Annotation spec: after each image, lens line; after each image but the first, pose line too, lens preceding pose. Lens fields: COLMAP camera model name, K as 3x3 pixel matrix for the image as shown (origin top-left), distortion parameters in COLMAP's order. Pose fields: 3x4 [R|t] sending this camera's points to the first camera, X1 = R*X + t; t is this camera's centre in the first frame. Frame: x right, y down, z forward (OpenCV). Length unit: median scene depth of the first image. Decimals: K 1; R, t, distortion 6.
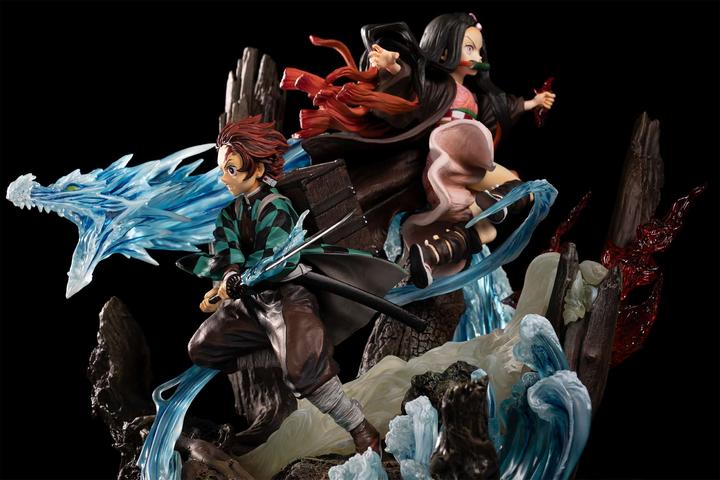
lens RADIAL K [[1392.7, 0, 358.2], [0, 1392.7, 233.6], [0, 0, 1]] dist [0.221540, 0.000000]
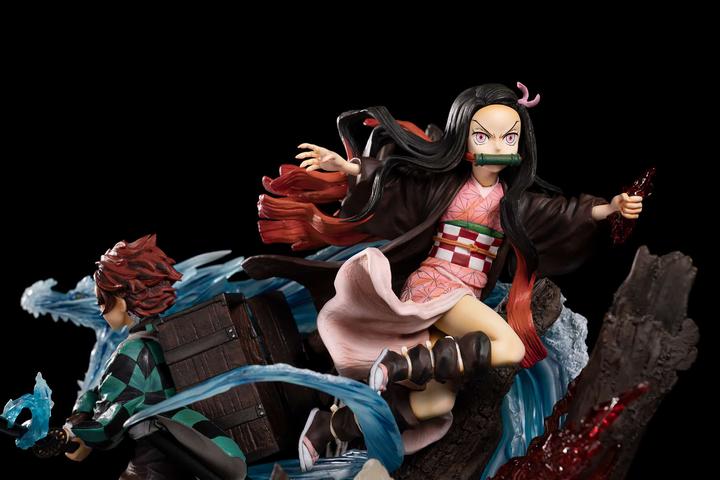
lens RADIAL K [[1392.7, 0, 386.3], [0, 1392.7, 214.3], [0, 0, 1]] dist [0.221540, 0.000000]
pose [[0.636790, 0.048702, -0.769498, 0.650112], [-0.023310, 0.998763, 0.043923, -0.133176], [0.770685, -0.010033, 0.637137, 0.550710]]
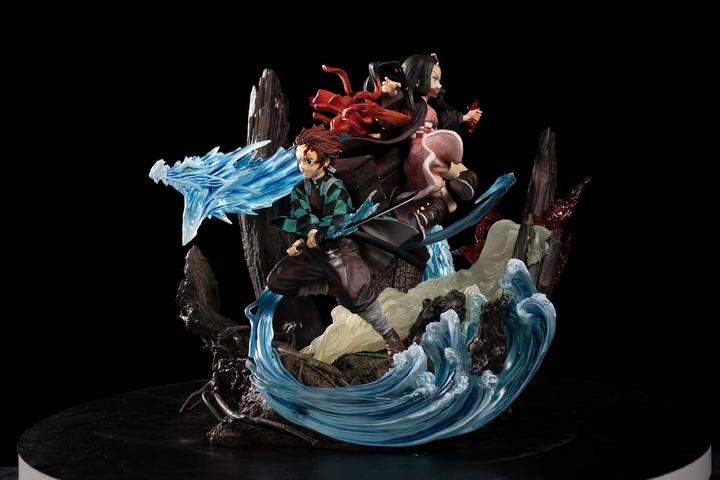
lens RADIAL K [[1392.7, 0, 353.1], [0, 1392.7, 206.6], [0, 0, 1]] dist [0.221540, 0.000000]
pose [[0.974029, 0.018081, 0.225701, -0.359113], [-0.019924, 0.999784, 0.005892, -0.006462], [-0.225546, -0.010236, 0.974179, -0.440661]]
